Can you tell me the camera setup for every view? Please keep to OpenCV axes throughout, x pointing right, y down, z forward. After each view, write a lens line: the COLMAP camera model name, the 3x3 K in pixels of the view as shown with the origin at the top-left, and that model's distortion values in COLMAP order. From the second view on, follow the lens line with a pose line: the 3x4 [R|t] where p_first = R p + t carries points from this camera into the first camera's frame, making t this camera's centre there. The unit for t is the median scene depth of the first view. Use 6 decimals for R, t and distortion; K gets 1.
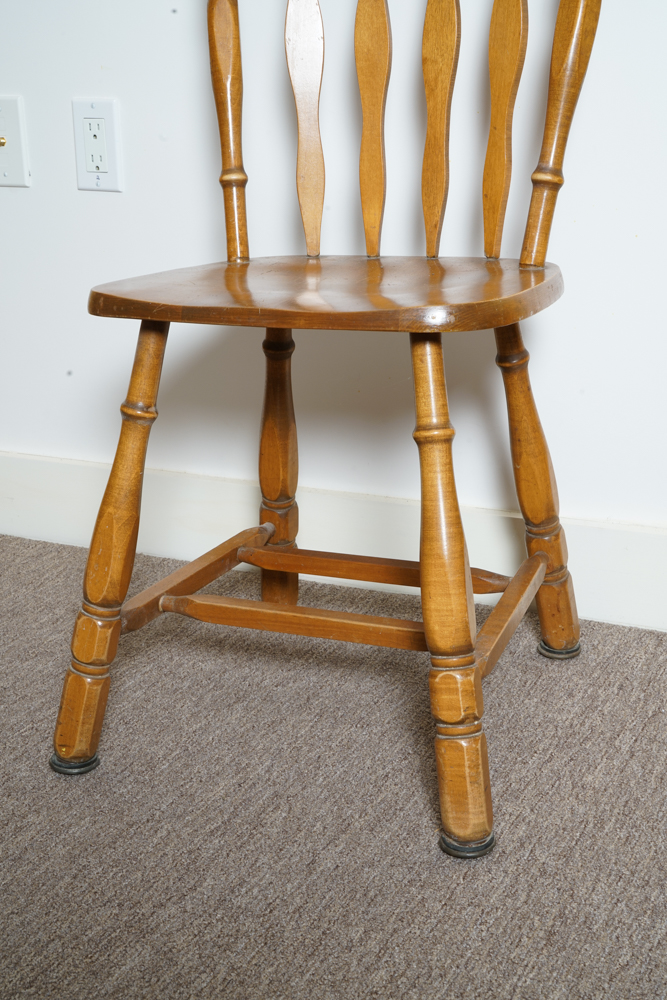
lens RADIAL K [[1424.7, 0, 328.0], [0, 1424.7, 547.0], [0, 0, 1]] dist [-0.027997, 0.000000]
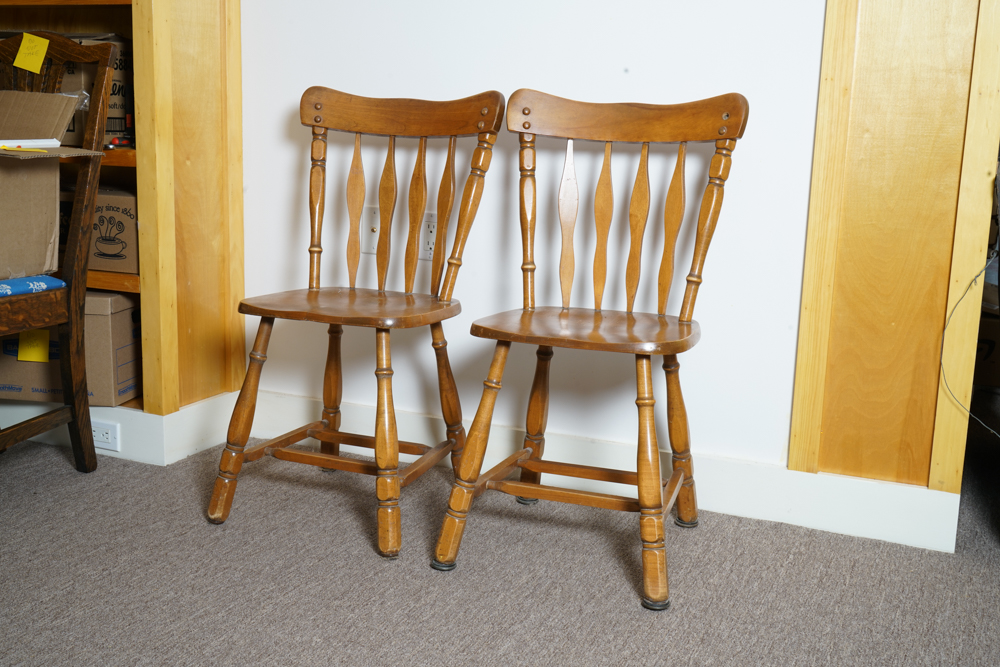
lens RADIAL K [[1123.2, 0, 495.0], [0, 1123.2, 341.2], [0, 0, 1]] dist [-0.006353, 0.000000]
pose [[0.997704, 0.048341, 0.047427, -0.195086], [-0.041425, 0.989663, -0.137297, 0.057622], [-0.053573, 0.135017, 0.989394, -0.540995]]
